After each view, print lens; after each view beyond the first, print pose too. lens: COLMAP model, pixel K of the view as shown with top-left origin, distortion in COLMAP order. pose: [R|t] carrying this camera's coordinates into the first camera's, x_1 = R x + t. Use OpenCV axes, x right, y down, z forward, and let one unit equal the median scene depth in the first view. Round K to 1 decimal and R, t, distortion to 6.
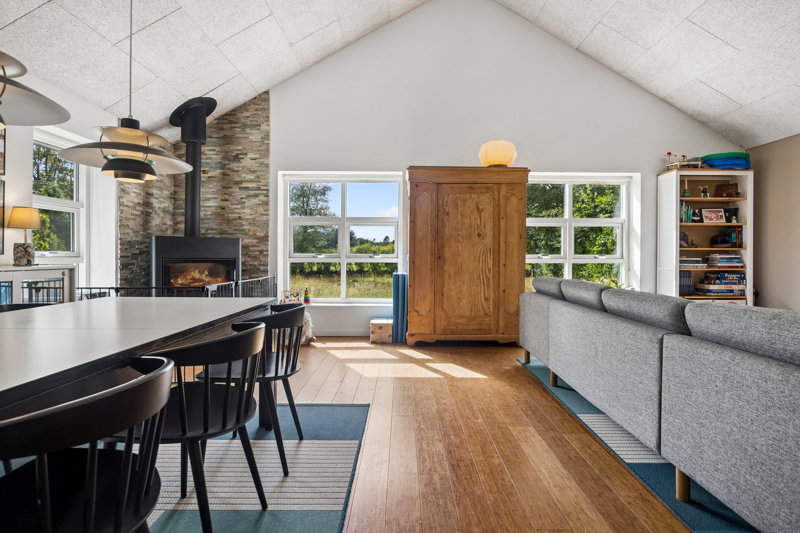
lens RADIAL K [[422.9, 0, 400.7], [0, 422.9, 255.8], [0, 0, 1]] dist [-0.004635, 0.000186]
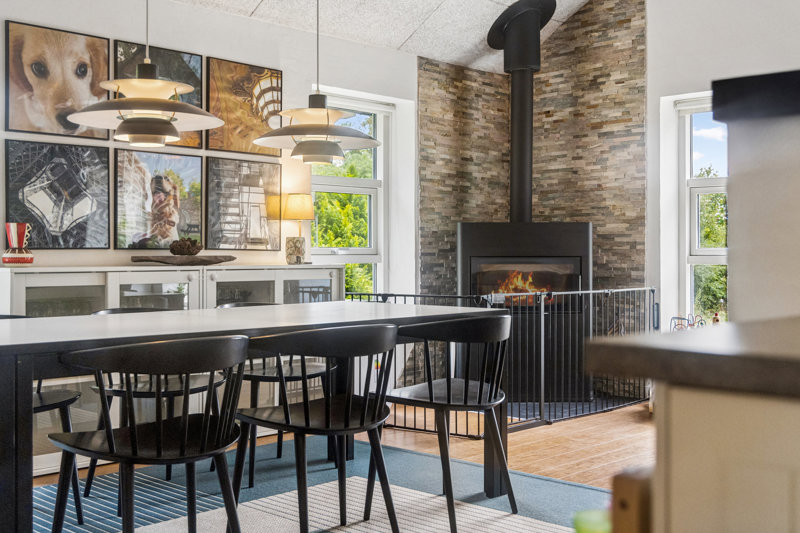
lens RADIAL K [[940.1, 0, 398.5], [0, 940.1, 248.7], [0, 0, 1]] dist [0.007925, 0.000000]
pose [[0.719263, -0.010525, -0.694658, 0.313636], [0.003290, 0.999926, -0.011744, 0.009159], [0.694730, 0.006162, 0.719244, -0.113113]]
